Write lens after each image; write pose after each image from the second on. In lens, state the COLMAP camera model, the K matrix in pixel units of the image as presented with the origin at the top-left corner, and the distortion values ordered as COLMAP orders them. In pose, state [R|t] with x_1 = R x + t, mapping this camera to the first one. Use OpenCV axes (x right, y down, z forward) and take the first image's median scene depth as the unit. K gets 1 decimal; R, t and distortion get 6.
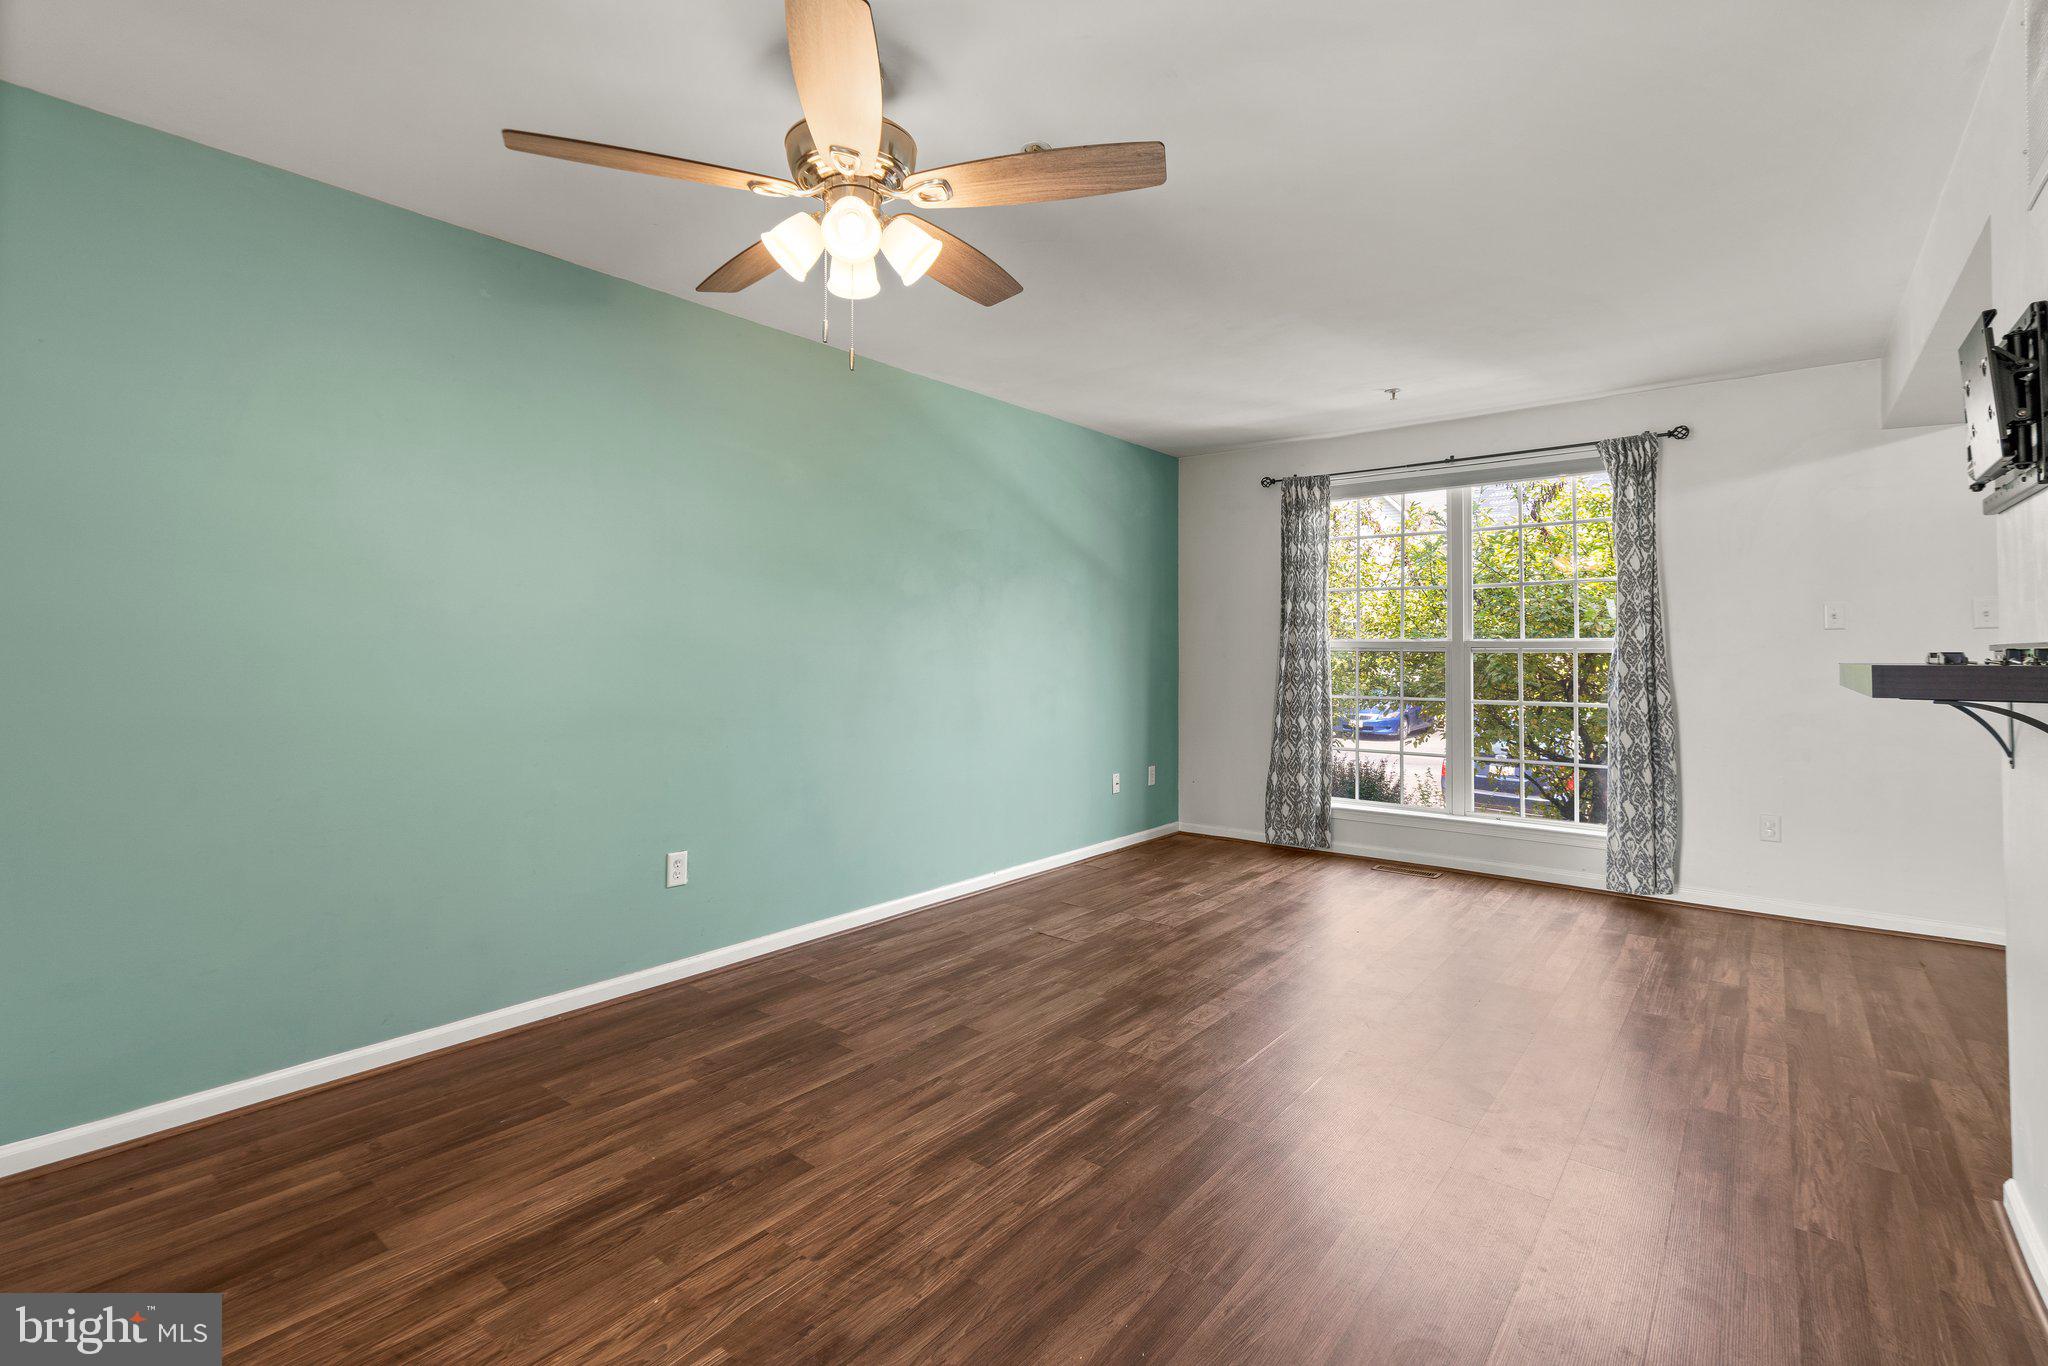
lens RADIAL K [[923.1, 0, 990.4], [0, 923.1, 628.2], [0, 0, 1]] dist [-0.015128, 0.006367]
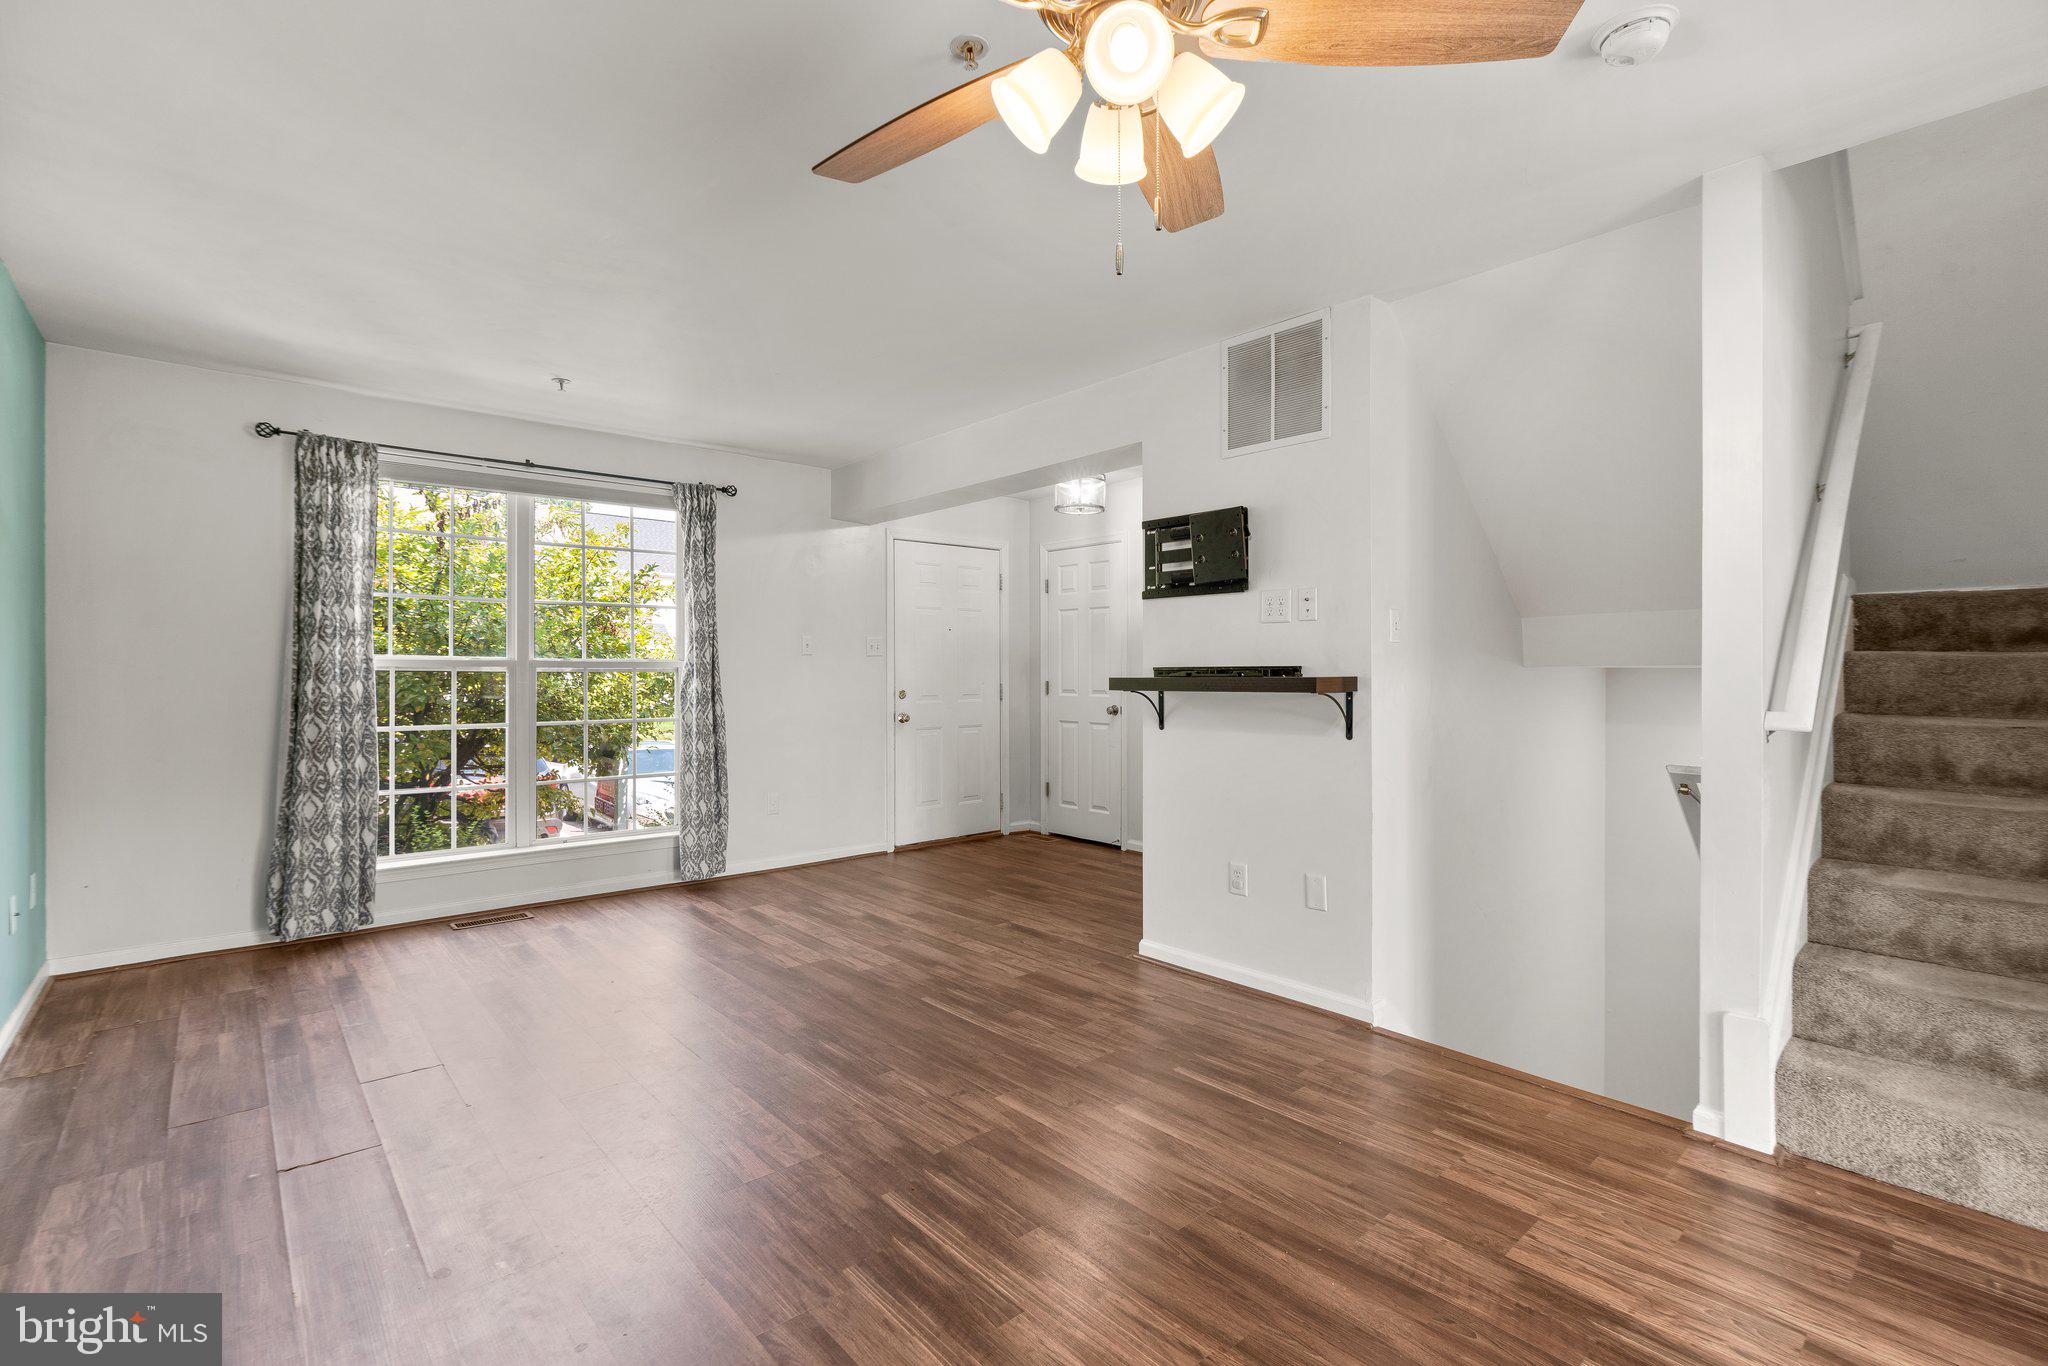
lens RADIAL K [[923.1, 0, 1001.4], [0, 923.1, 670.0], [0, 0, 1]] dist [-0.015128, 0.006367]
pose [[0.159950, 0.001249, 0.987124, -0.377482], [-0.022964, 0.999733, 0.002456, 0.012096], [-0.986858, -0.023061, 0.159936, 0.426979]]
